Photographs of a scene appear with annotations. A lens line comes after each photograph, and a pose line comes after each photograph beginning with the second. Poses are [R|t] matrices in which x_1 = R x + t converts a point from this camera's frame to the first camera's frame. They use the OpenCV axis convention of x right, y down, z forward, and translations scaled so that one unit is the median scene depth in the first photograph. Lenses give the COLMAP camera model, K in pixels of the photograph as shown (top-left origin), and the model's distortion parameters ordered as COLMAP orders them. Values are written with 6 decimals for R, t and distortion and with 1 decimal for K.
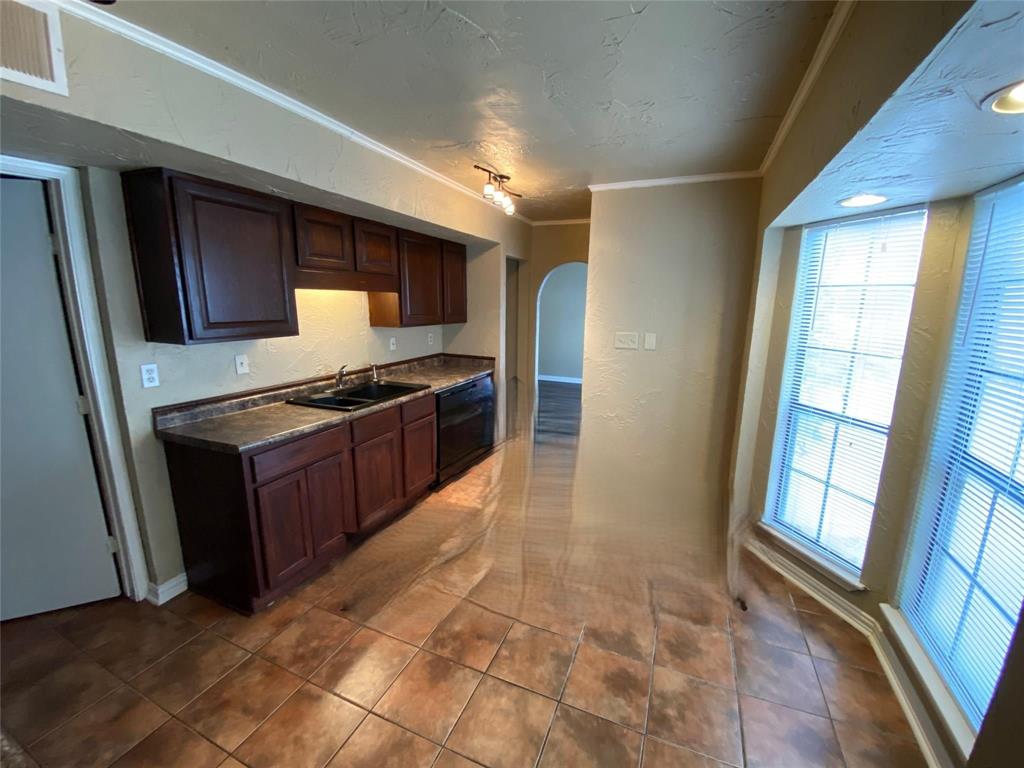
lens RADIAL K [[419.0, 0, 512.0], [0, 419.0, 384.0], [0, 0, 1]] dist [0.016971, -0.017110]
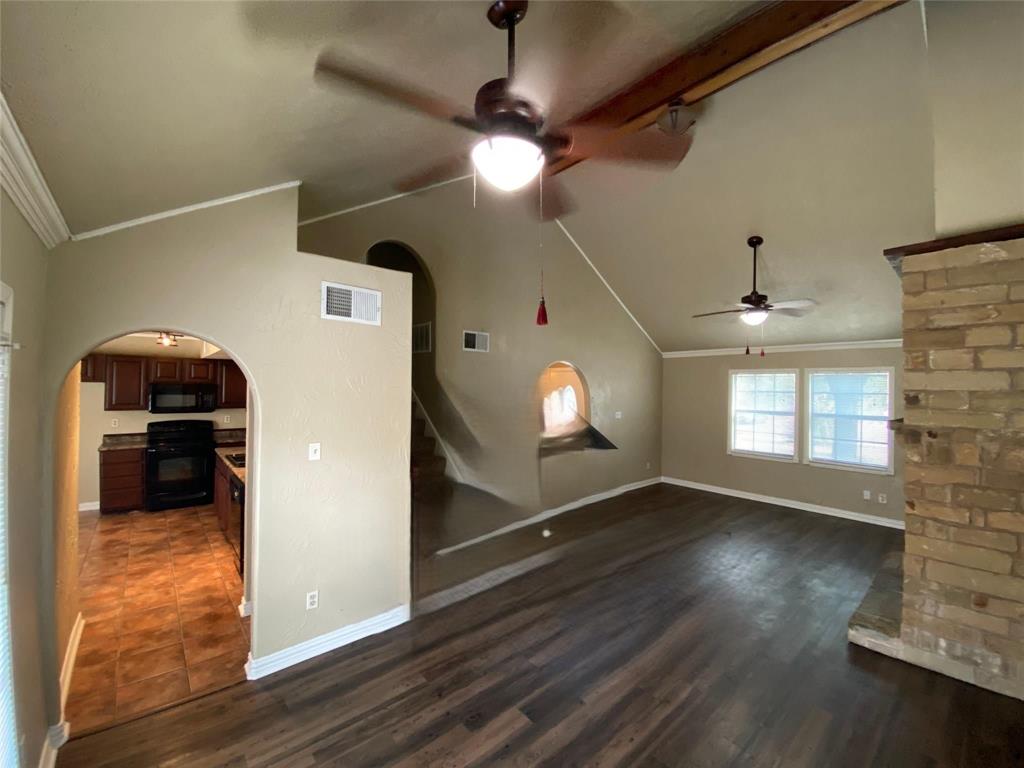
lens RADIAL K [[413.7, 0, 525.9], [0, 413.7, 384.2], [0, 0, 1]] dist [0.001948, -0.014599]
pose [[-0.416209, -0.026825, -0.908873, 0.595433], [-0.185348, 0.981081, 0.055922, -0.483597], [0.890178, 0.191733, -0.413307, 2.317093]]
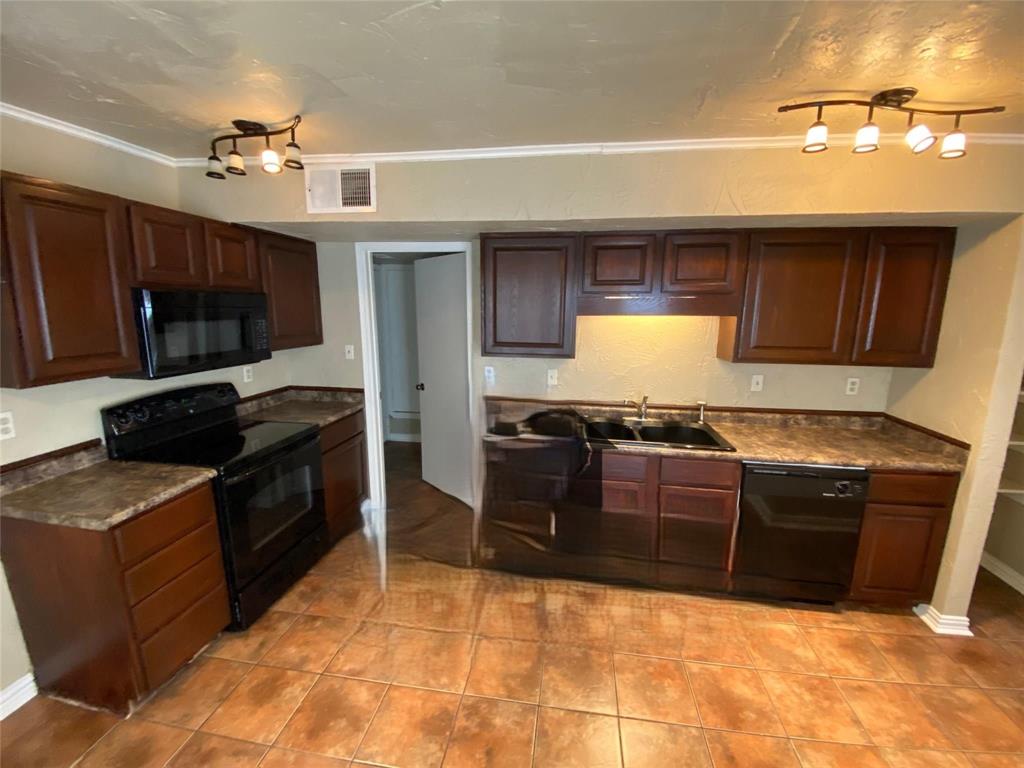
lens RADIAL K [[412.0, 0, 515.4], [0, 412.0, 383.7], [0, 0, 1]] dist [0.001165, -0.010457]
pose [[0.258645, 0.168027, -0.951246, 0.354149], [-0.191075, 0.974197, 0.120128, -0.118211], [0.946886, 0.150689, 0.284077, 0.453464]]
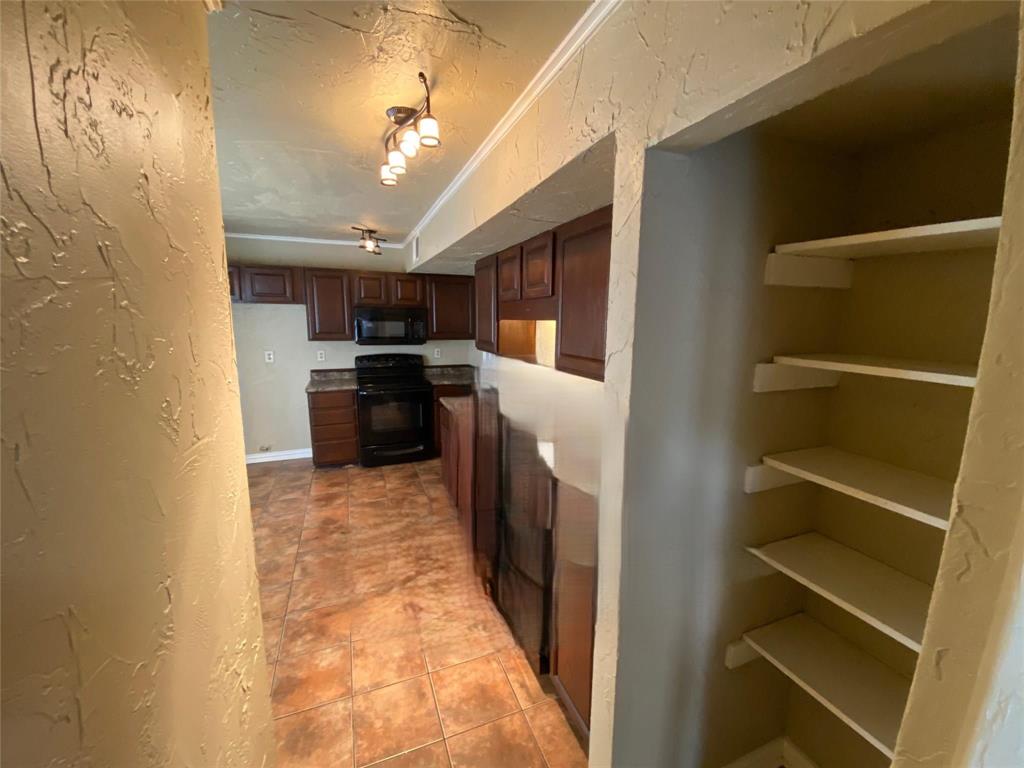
lens RADIAL K [[407.2, 0, 529.3], [0, 407.2, 387.4], [0, 0, 1]] dist [0.000855, -0.014562]
pose [[-0.685218, 0.101543, -0.721225, 0.262941], [-0.158724, 0.945615, 0.283935, -0.306548], [0.710833, 0.309033, -0.631835, 1.483280]]
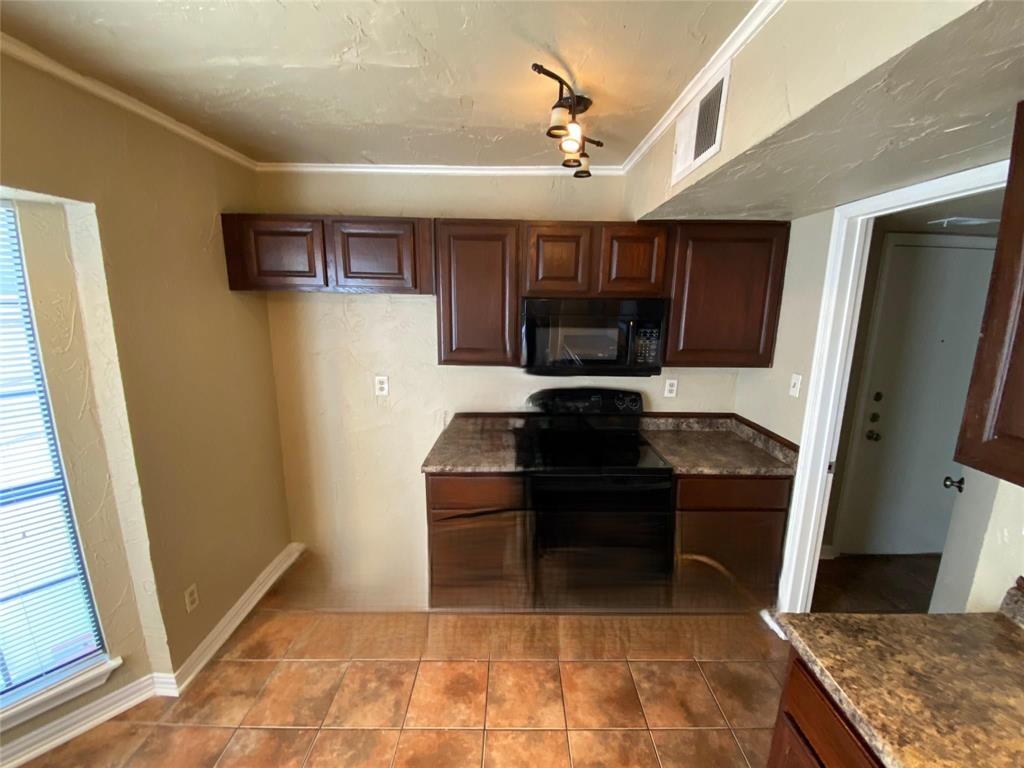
lens RADIAL K [[409.7, 0, 521.2], [0, 409.7, 383.2], [0, 0, 1]] dist [0.002210, -0.014774]
pose [[-0.914020, 0.054406, -0.402005, -0.072276], [-0.098061, 0.931947, 0.349083, -0.181896], [0.393640, 0.358490, -0.846483, 0.720451]]
